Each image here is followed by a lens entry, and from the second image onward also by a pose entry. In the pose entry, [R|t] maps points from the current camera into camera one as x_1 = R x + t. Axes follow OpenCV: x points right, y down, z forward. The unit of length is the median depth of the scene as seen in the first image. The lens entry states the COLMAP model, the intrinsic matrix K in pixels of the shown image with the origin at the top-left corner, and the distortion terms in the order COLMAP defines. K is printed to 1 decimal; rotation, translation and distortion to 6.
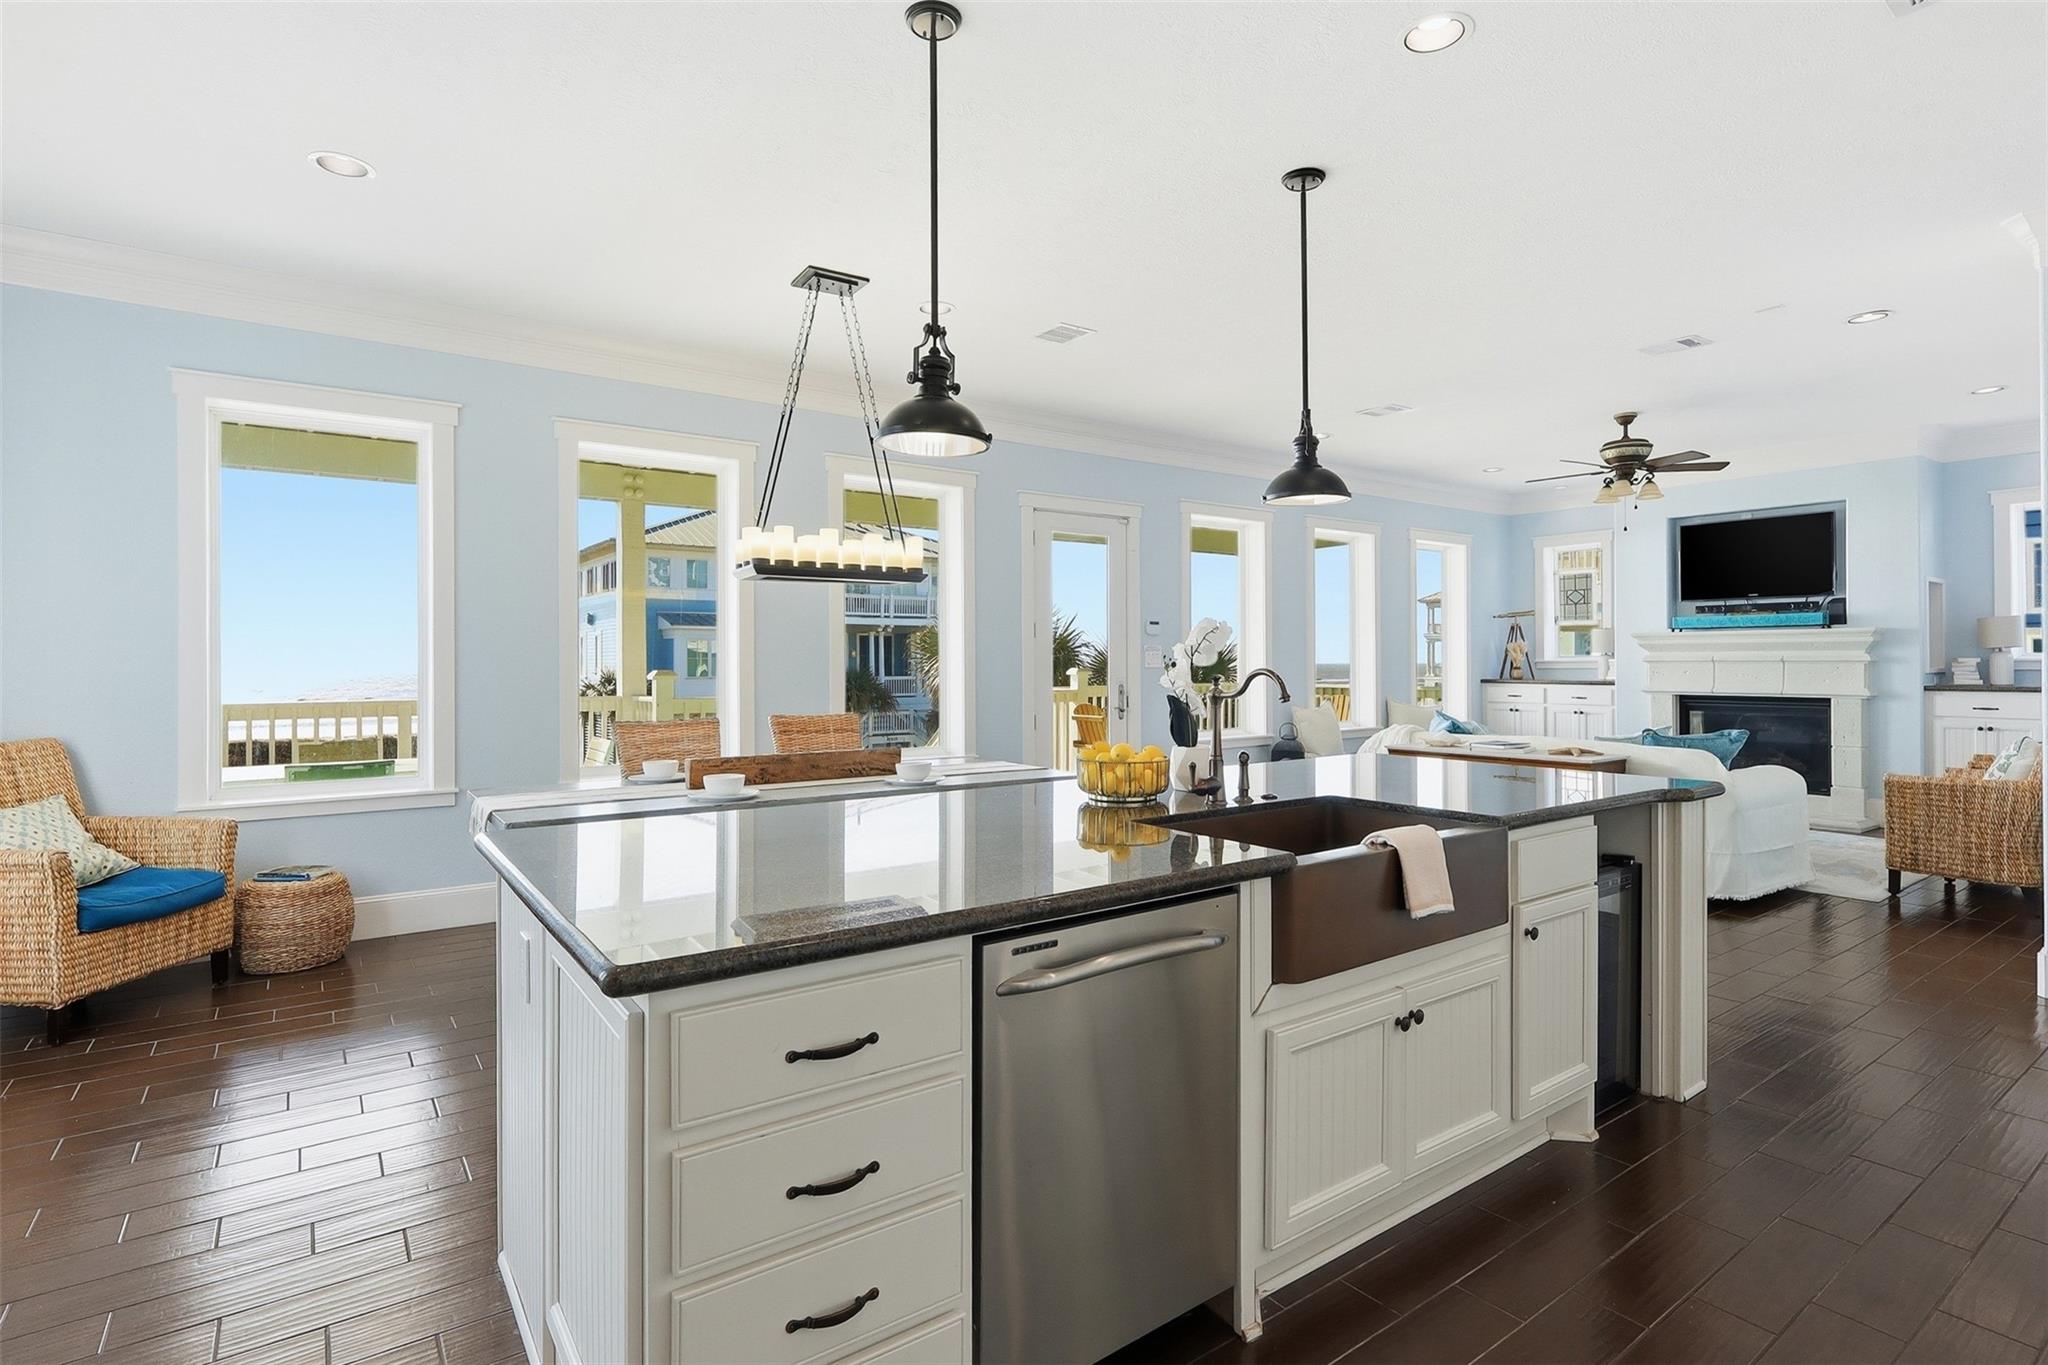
lens RADIAL K [[982.8, 0, 1010.0], [0, 982.8, 670.0], [0, 0, 1]] dist [-0.006614, -0.000107]
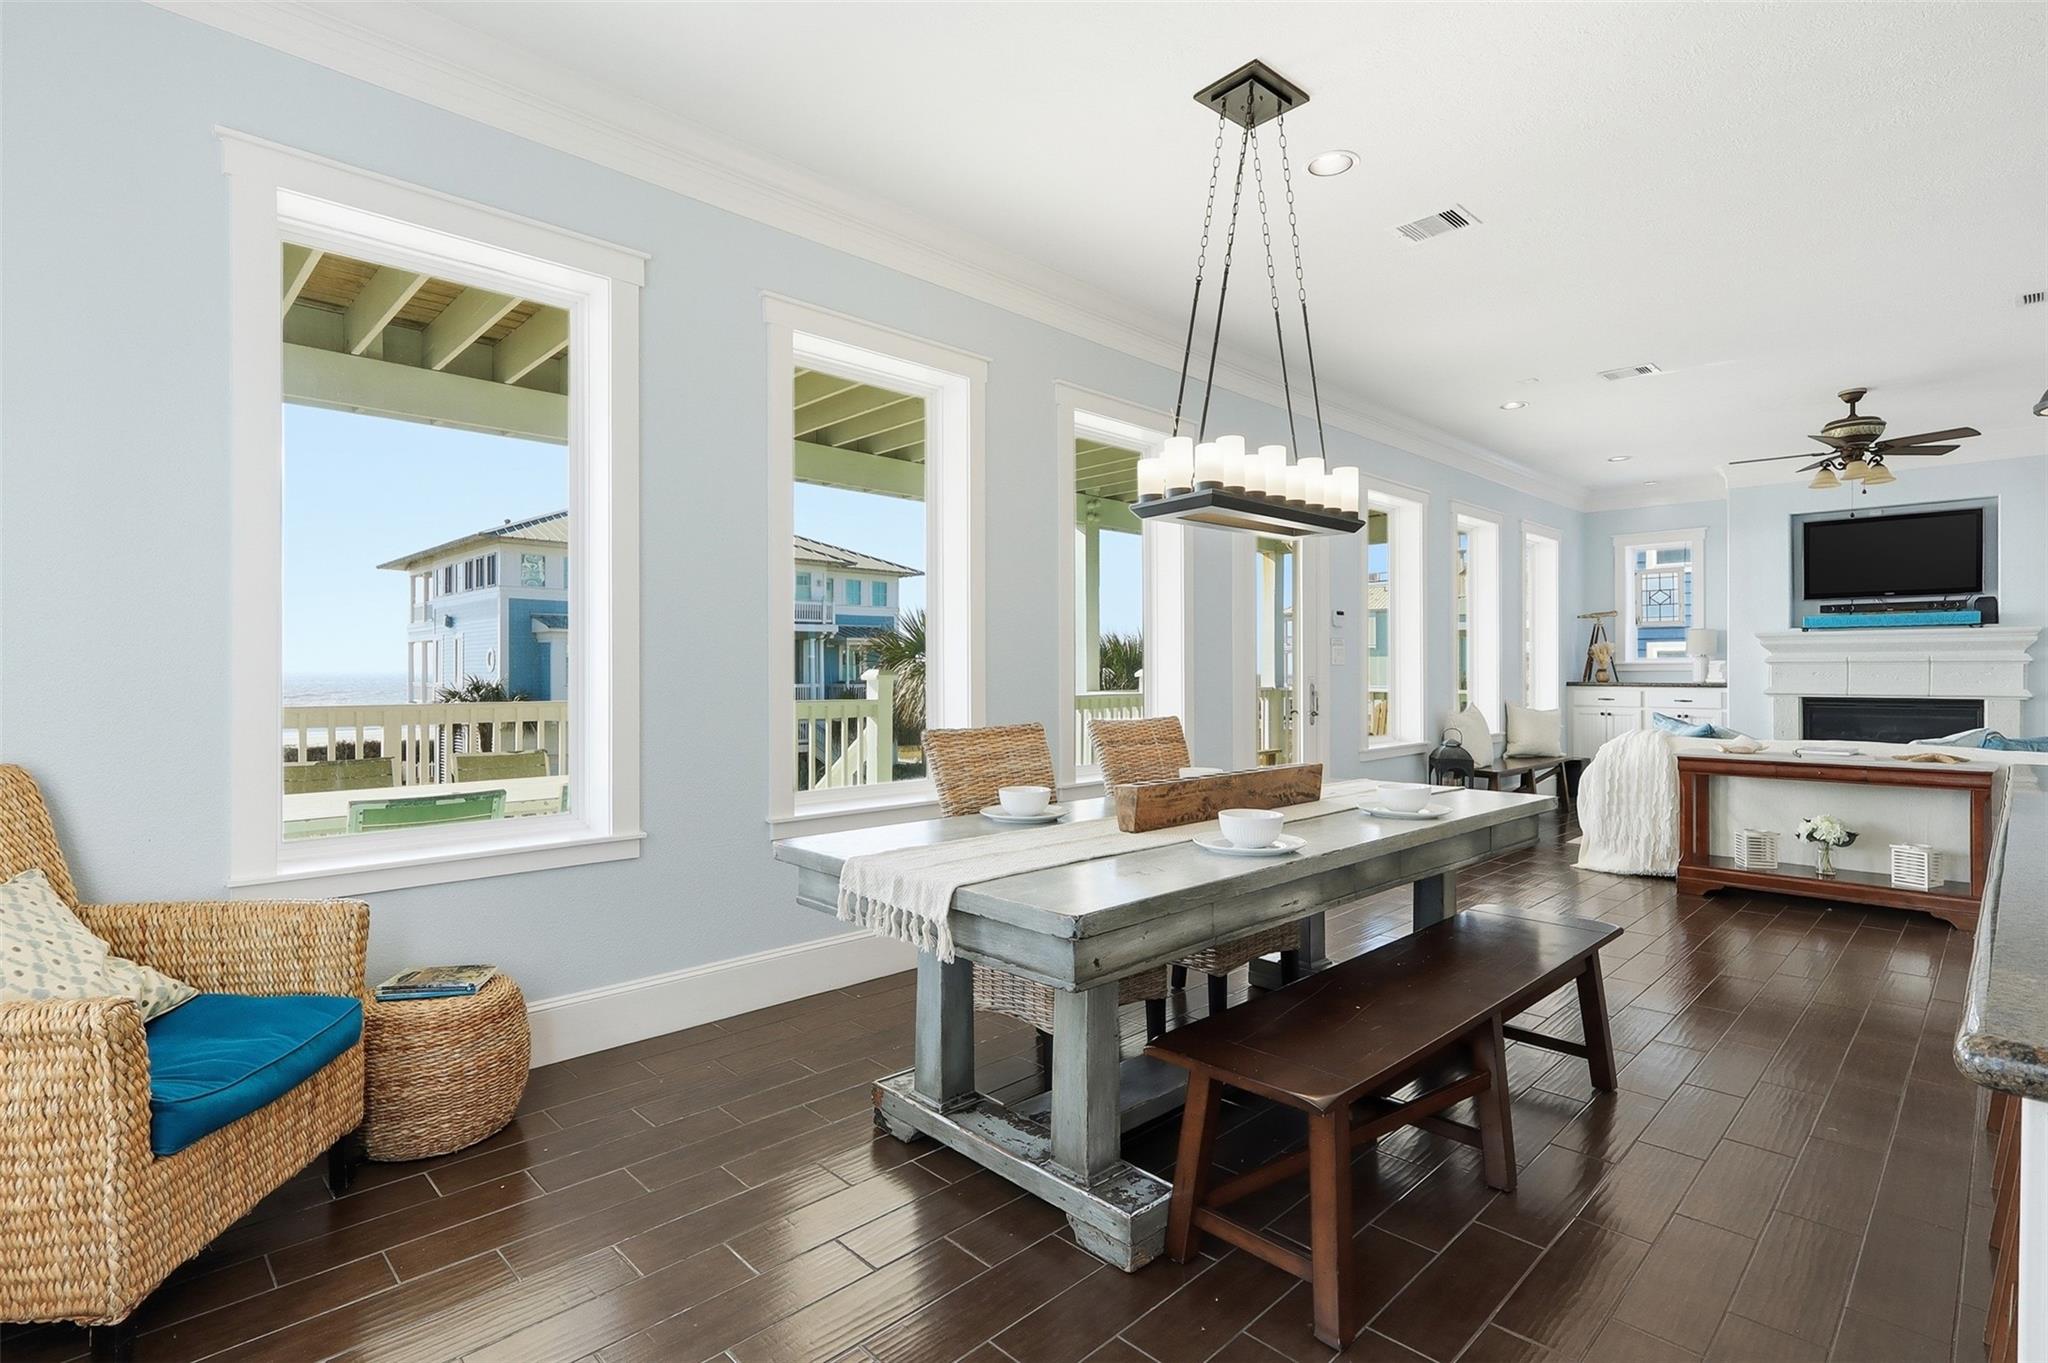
lens RADIAL K [[982.8, 0, 1033.7], [0, 982.8, 678.2], [0, 0, 1]] dist [-0.006614, -0.000107]
pose [[0.989098, 0.001796, 0.147247, -0.398486], [-0.001669, 0.999998, -0.000981, 0.017188], [-0.147249, 0.000724, 0.989099, 0.302531]]
